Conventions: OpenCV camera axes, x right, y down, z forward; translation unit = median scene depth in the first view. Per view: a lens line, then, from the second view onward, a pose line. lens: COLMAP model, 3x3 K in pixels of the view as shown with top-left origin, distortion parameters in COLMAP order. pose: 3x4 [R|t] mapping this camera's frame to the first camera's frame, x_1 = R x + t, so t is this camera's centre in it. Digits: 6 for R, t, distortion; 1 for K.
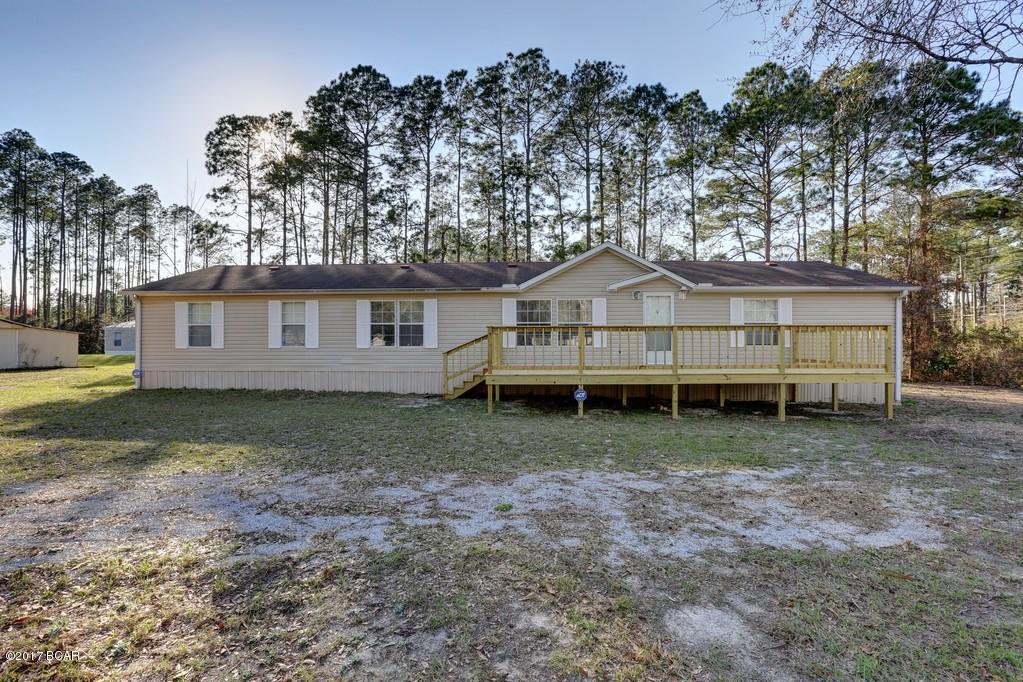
lens RADIAL K [[466.7, 0, 507.4], [0, 466.7, 343.9], [0, 0, 1]] dist [-0.018927, 0.001437]
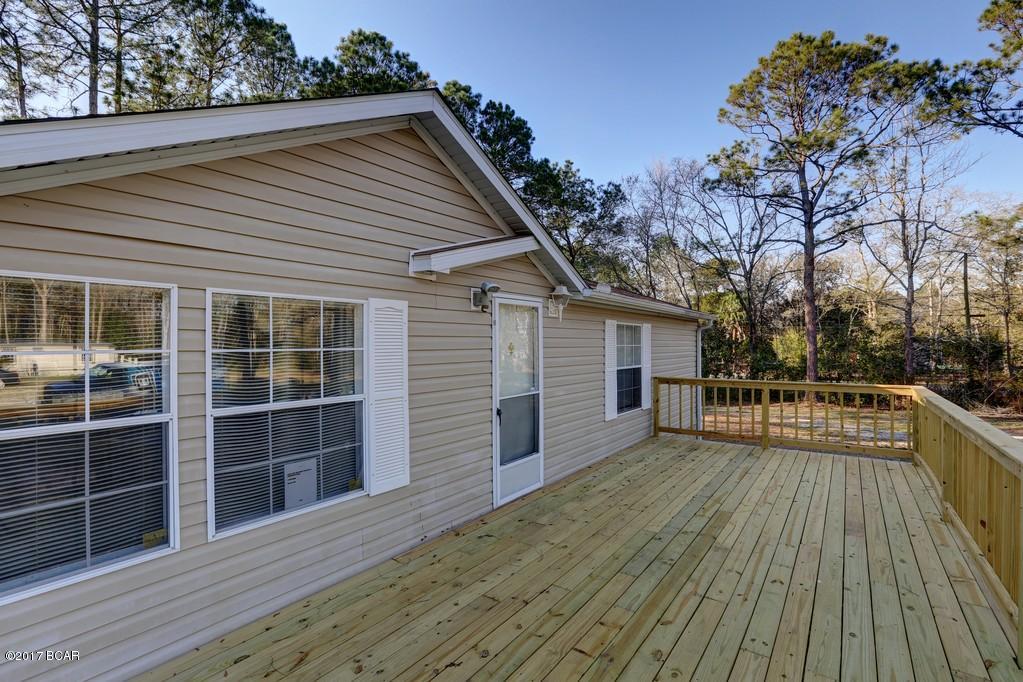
lens RADIAL K [[466.7, 0, 514.8], [0, 466.7, 339.4], [0, 0, 1]] dist [-0.018927, 0.001437]
pose [[0.564679, 0.009224, 0.825259, 0.023217], [0.003850, 0.999897, -0.013810, -0.070681], [-0.825301, 0.010976, 0.564586, 0.784041]]
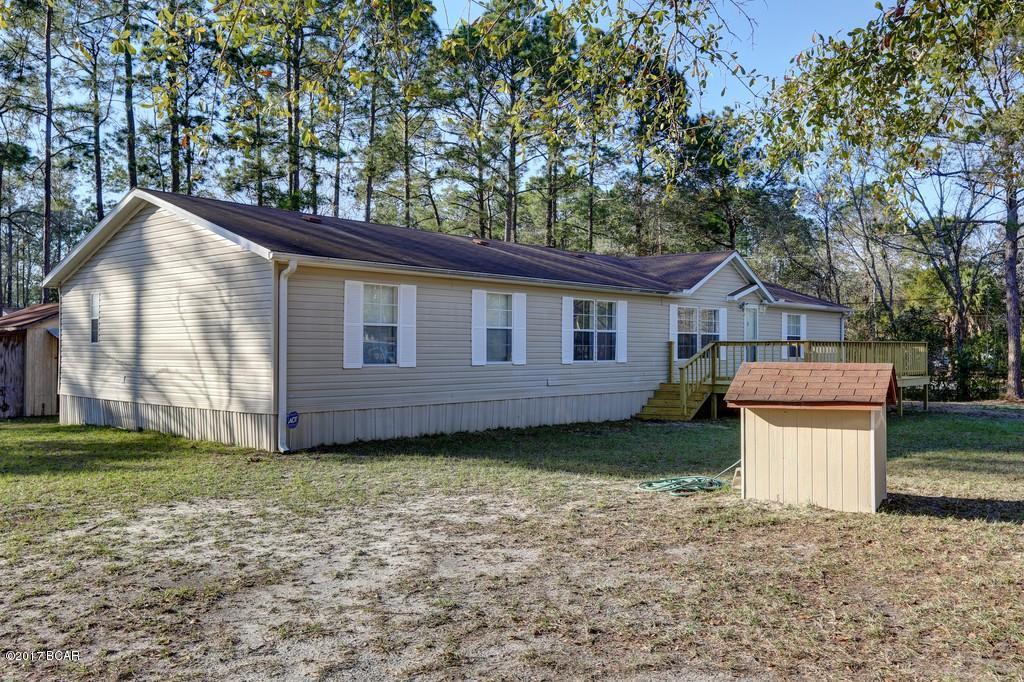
lens RADIAL K [[852.3, 0, 510.8], [0, 852.3, 339.0], [0, 0, 1]] dist [0.017913, 0.008518]
pose [[0.644517, 0.012438, 0.764489, -1.387370], [-0.004184, 0.999910, -0.012741, -0.011505], [-0.764579, 0.005014, 0.644511, 0.207092]]
